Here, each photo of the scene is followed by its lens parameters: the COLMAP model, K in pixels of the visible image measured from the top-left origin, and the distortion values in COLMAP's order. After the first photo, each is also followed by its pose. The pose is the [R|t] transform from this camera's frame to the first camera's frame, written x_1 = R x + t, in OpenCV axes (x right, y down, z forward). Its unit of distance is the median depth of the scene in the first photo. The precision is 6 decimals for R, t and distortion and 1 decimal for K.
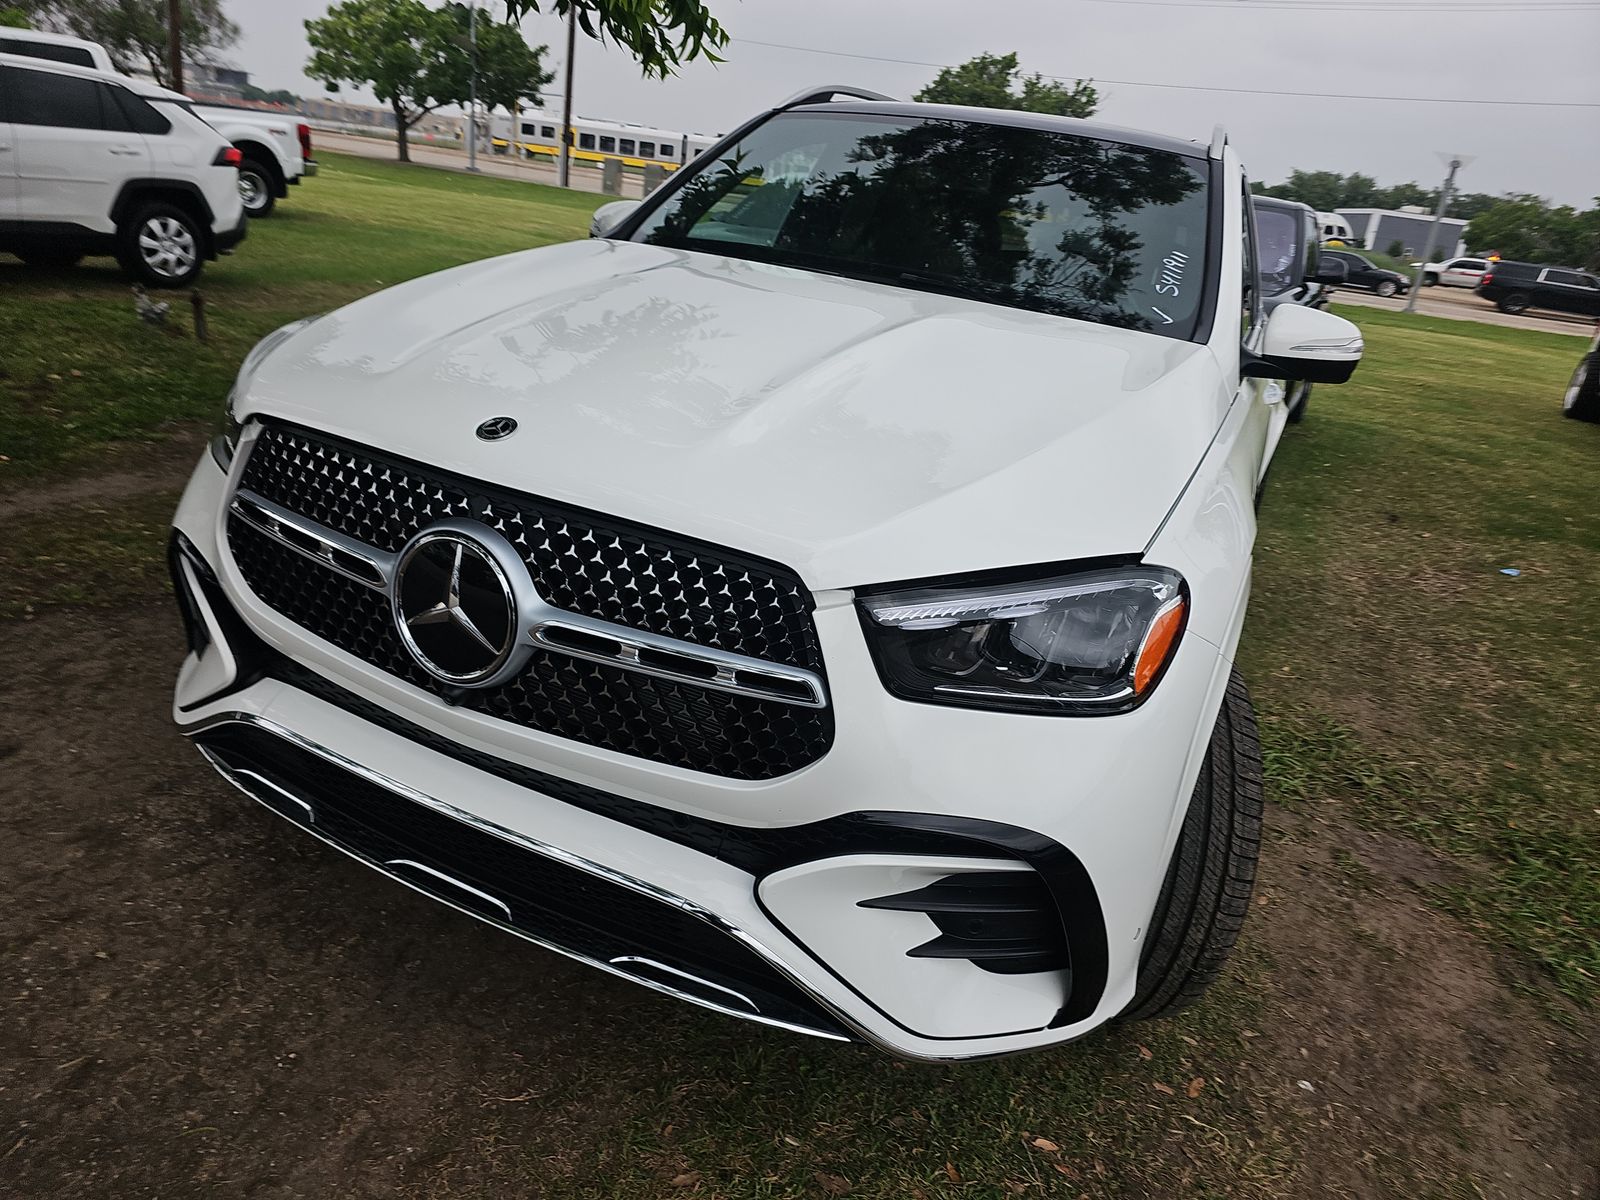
lens RADIAL K [[1062.6, 0, 788.0], [0, 1062.6, 589.6], [0, 0, 1]] dist [0.032568, -0.025643]
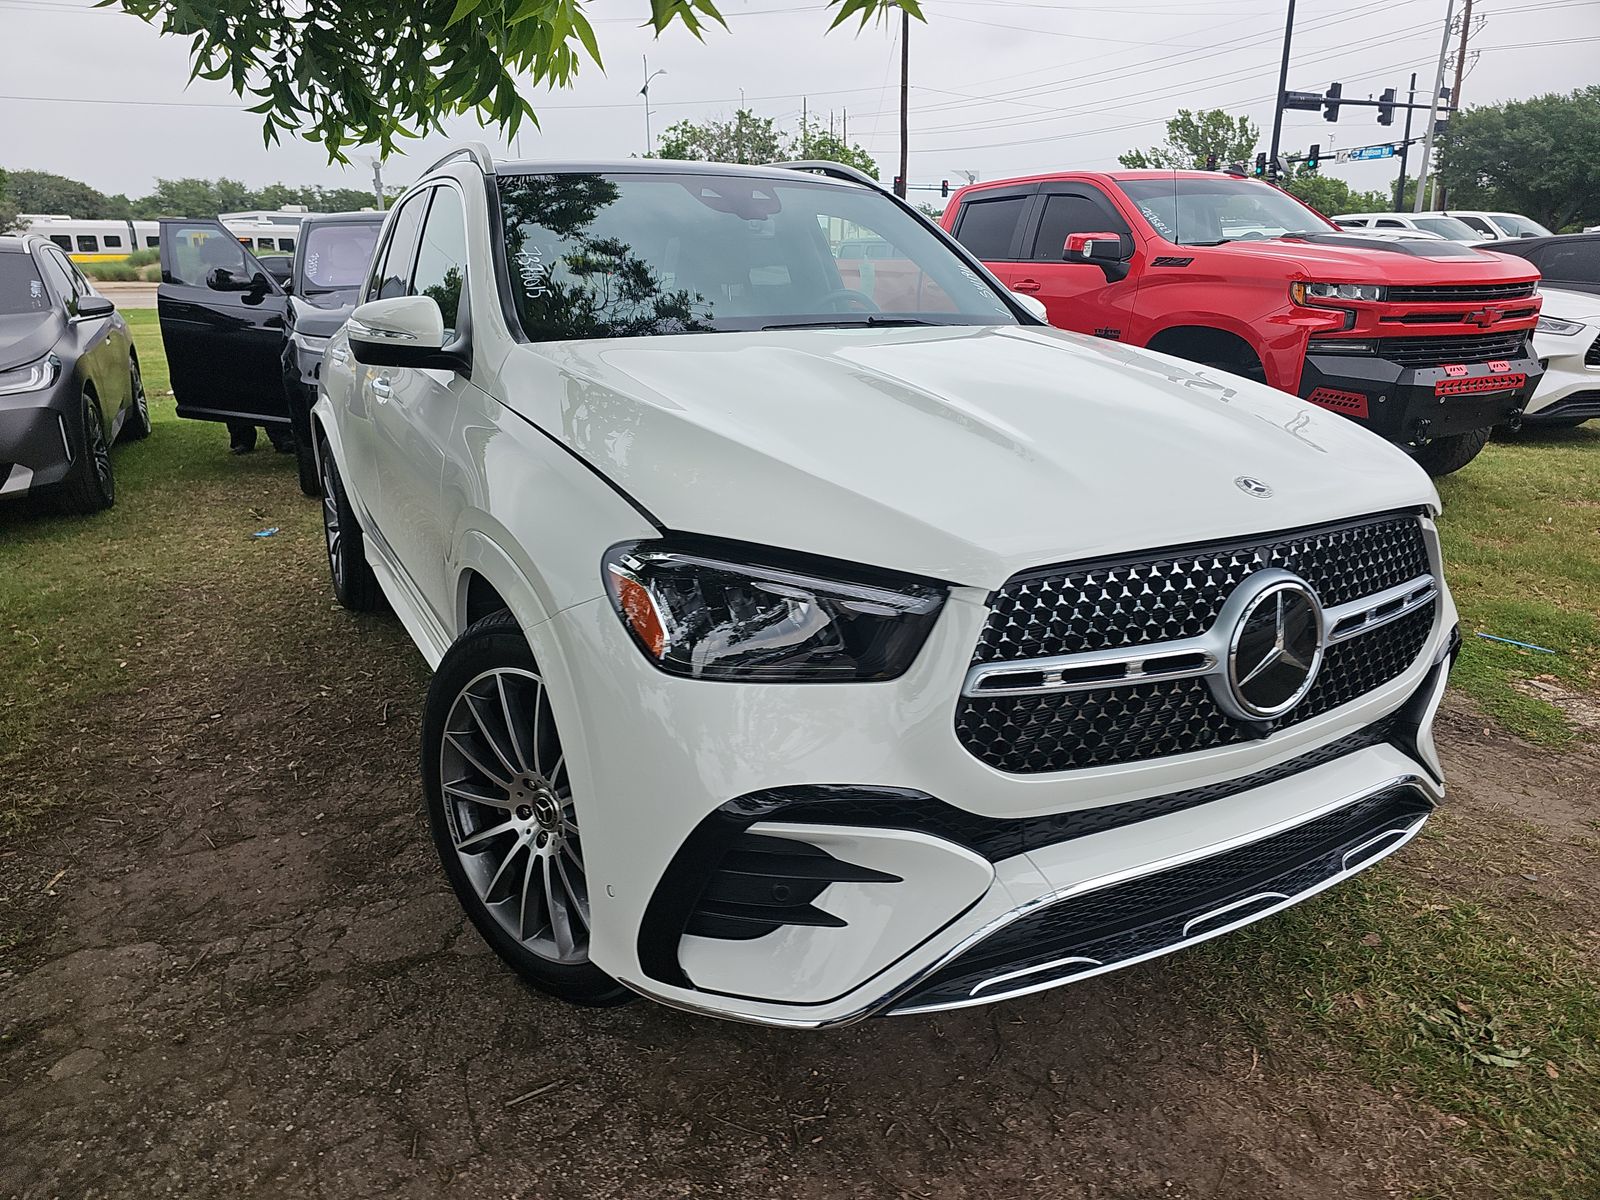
lens RADIAL K [[1062.6, 0, 799.4], [0, 1062.6, 598.7], [0, 0, 1]] dist [0.032568, -0.025643]
pose [[0.583173, -0.361203, 0.727628, -1.362950], [0.357943, 0.918325, 0.168986, -0.388746], [-0.729237, 0.161901, 0.664832, 0.597153]]
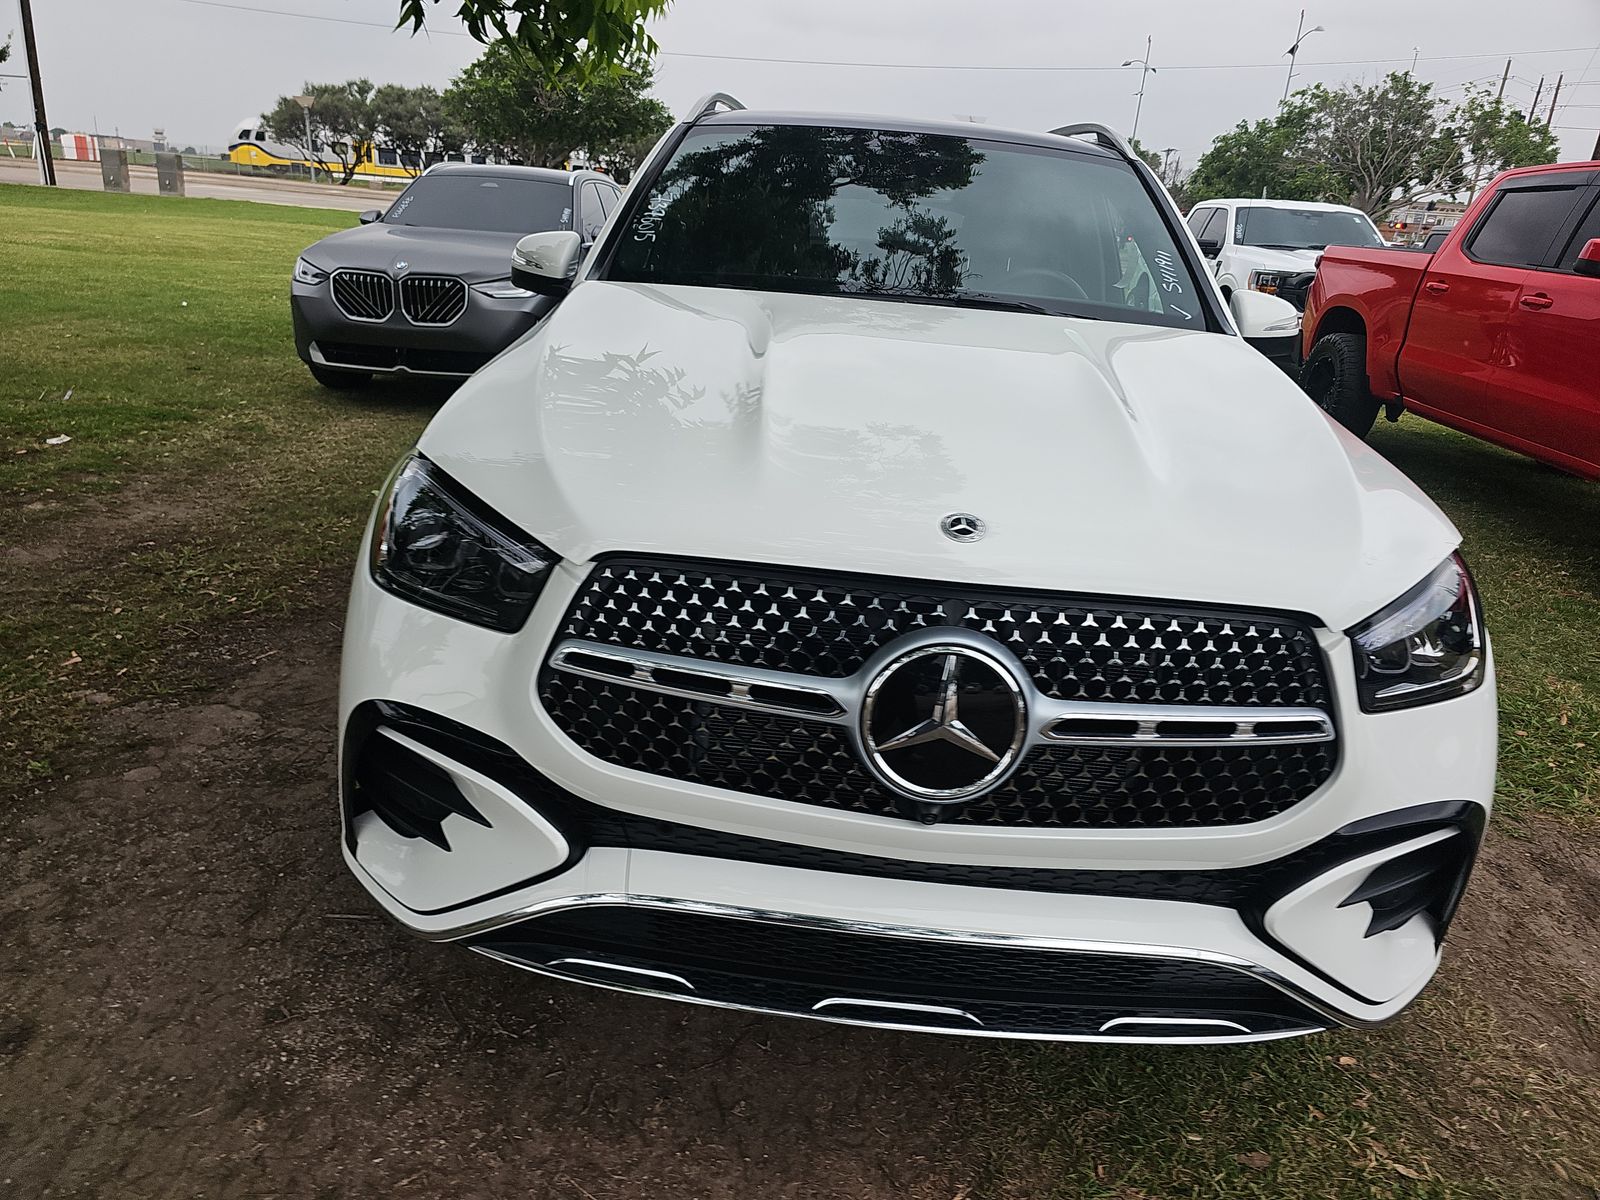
lens RADIAL K [[1062.6, 0, 768.9], [0, 1062.6, 621.6], [0, 0, 1]] dist [0.032568, -0.025643]
pose [[0.918170, -0.195275, 0.344719, -0.737409], [0.177939, 0.980655, 0.081571, -0.168739], [-0.353979, -0.013557, 0.935155, 0.182714]]
